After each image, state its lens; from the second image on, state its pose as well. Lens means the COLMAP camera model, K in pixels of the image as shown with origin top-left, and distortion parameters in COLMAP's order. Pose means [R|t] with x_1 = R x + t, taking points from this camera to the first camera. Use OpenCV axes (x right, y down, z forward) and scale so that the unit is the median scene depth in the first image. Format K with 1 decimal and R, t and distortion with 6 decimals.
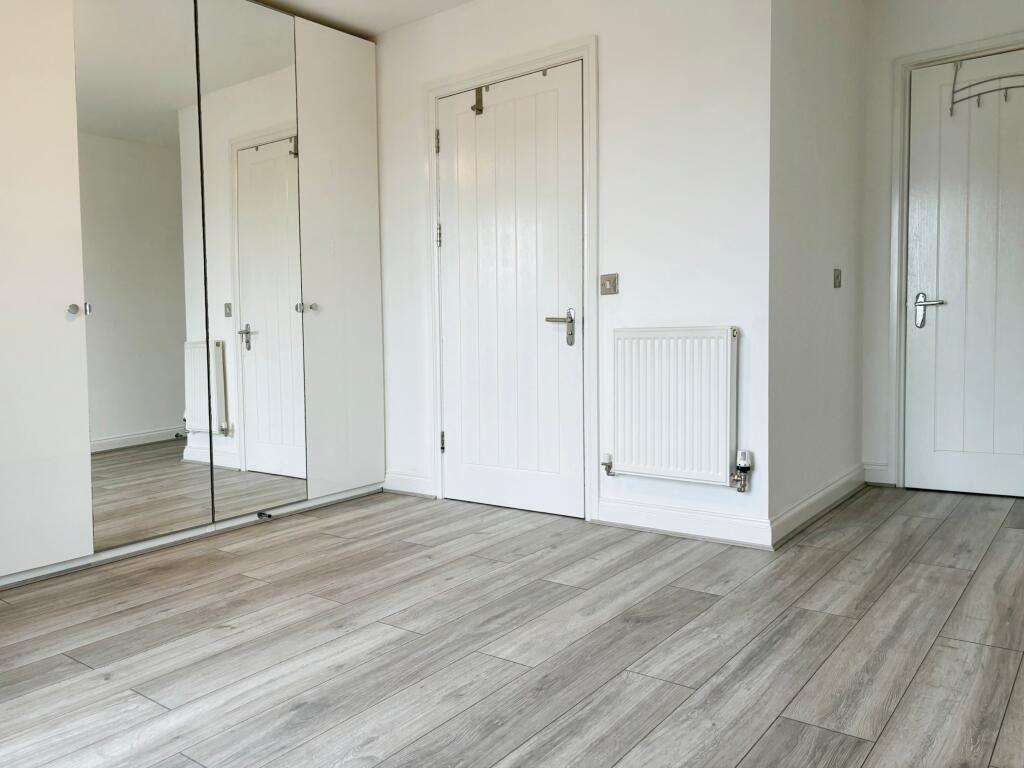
lens RADIAL K [[778.9, 0, 507.0], [0, 778.9, 384.9], [0, 0, 1]] dist [0.069629, -0.085280]
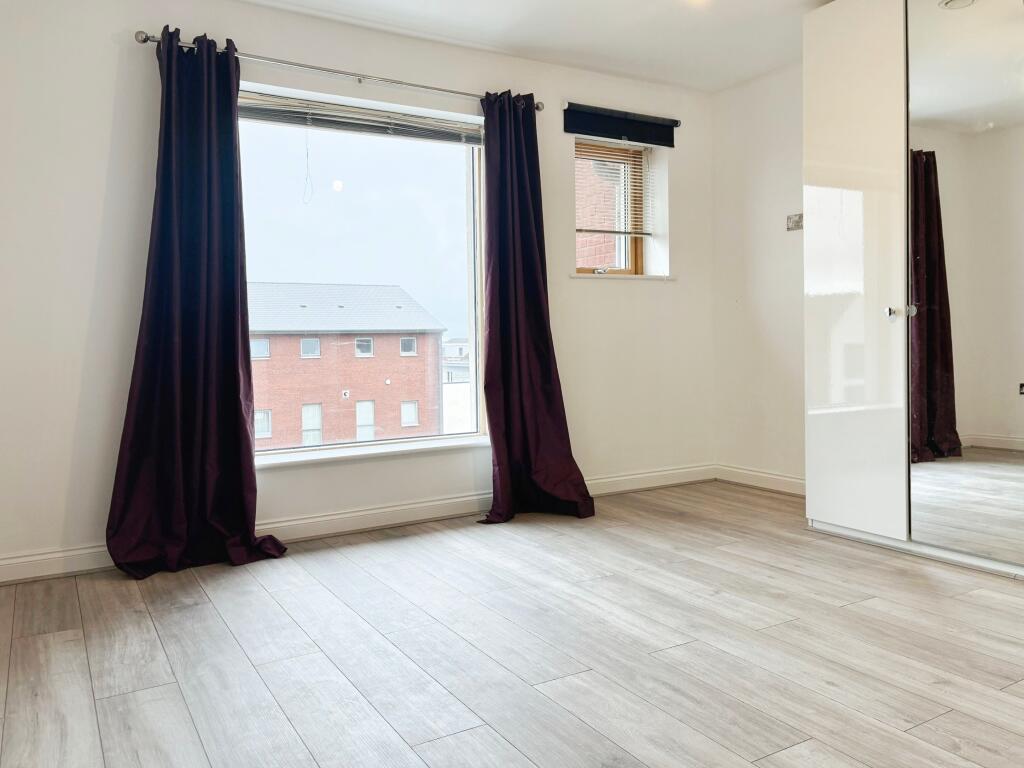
lens RADIAL K [[799.7, 0, 513.4], [0, 799.7, 367.0], [0, 0, 1]] dist [0.007337, 0.009444]
pose [[-0.368241, 0.072719, -0.926882, 0.832384], [-0.040756, 0.994716, 0.094233, -0.126471], [0.928837, 0.072477, -0.363332, 1.129140]]
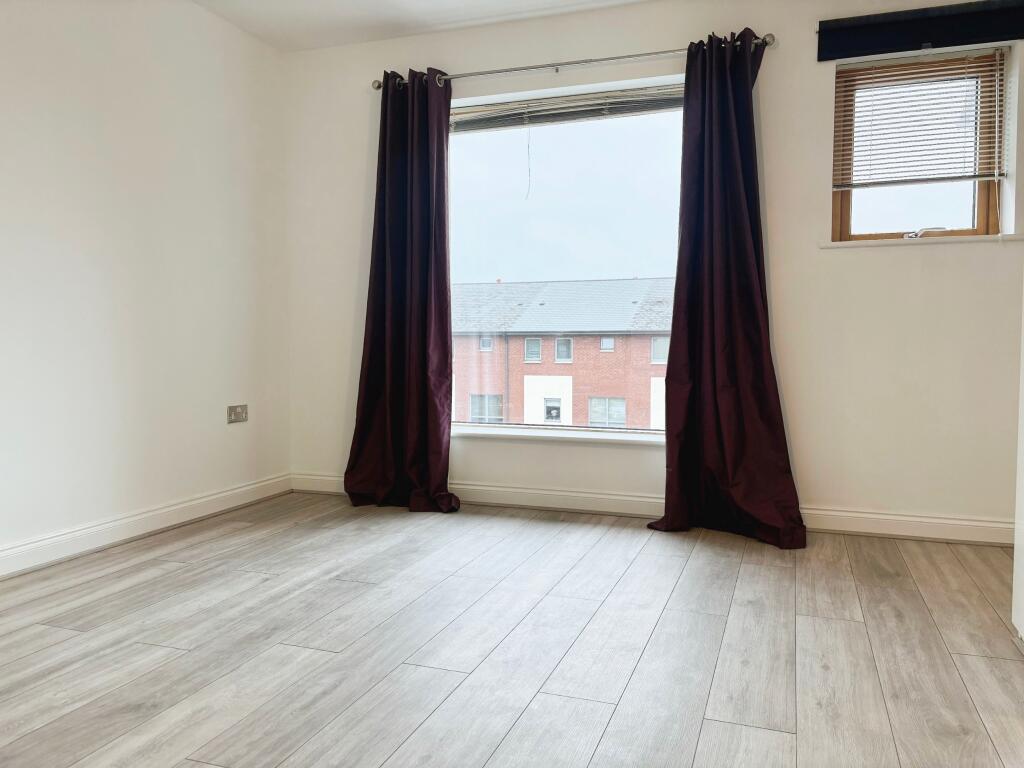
lens RADIAL K [[778.9, 0, 507.0], [0, 778.9, 384.9], [0, 0, 1]] dist [0.069629, -0.085280]
pose [[-0.951581, 0.054269, -0.302569, 0.036254], [0.011316, 0.989810, 0.141945, -0.127055], [0.307189, 0.131648, -0.942499, 1.776563]]
